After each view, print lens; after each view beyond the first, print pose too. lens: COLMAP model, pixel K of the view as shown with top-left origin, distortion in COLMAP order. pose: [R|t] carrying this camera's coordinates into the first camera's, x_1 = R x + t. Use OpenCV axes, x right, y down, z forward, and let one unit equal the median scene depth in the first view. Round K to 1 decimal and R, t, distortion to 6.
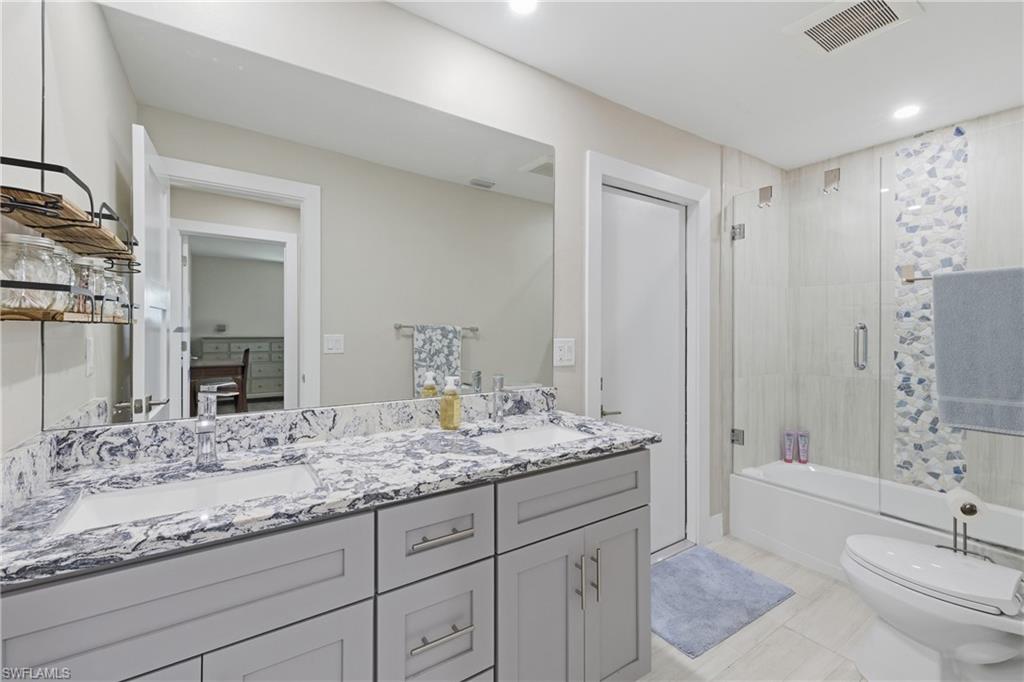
lens RADIAL K [[439.0, 0, 509.7], [0, 439.0, 331.1], [0, 0, 1]] dist [0.005664, -0.000595]
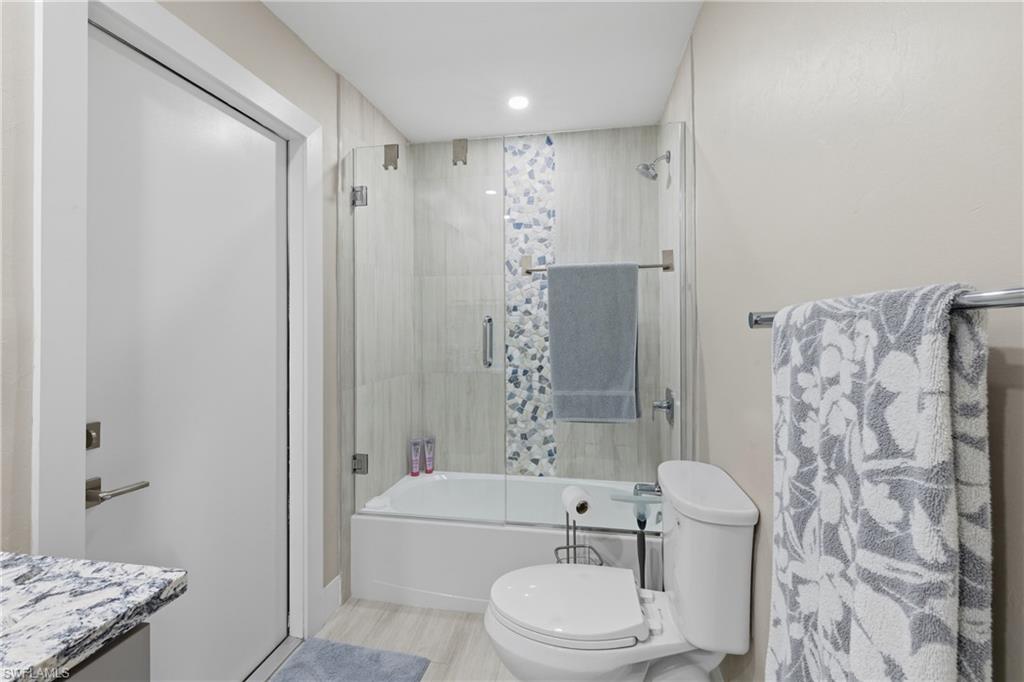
lens RADIAL K [[439.0, 0, 511.7], [0, 439.0, 322.1], [0, 0, 1]] dist [0.005664, -0.000595]
pose [[0.691525, -0.000667, 0.722352, 0.159828], [0.006705, 0.999962, -0.005495, -0.000136], [-0.722321, 0.008643, 0.691503, 0.300623]]
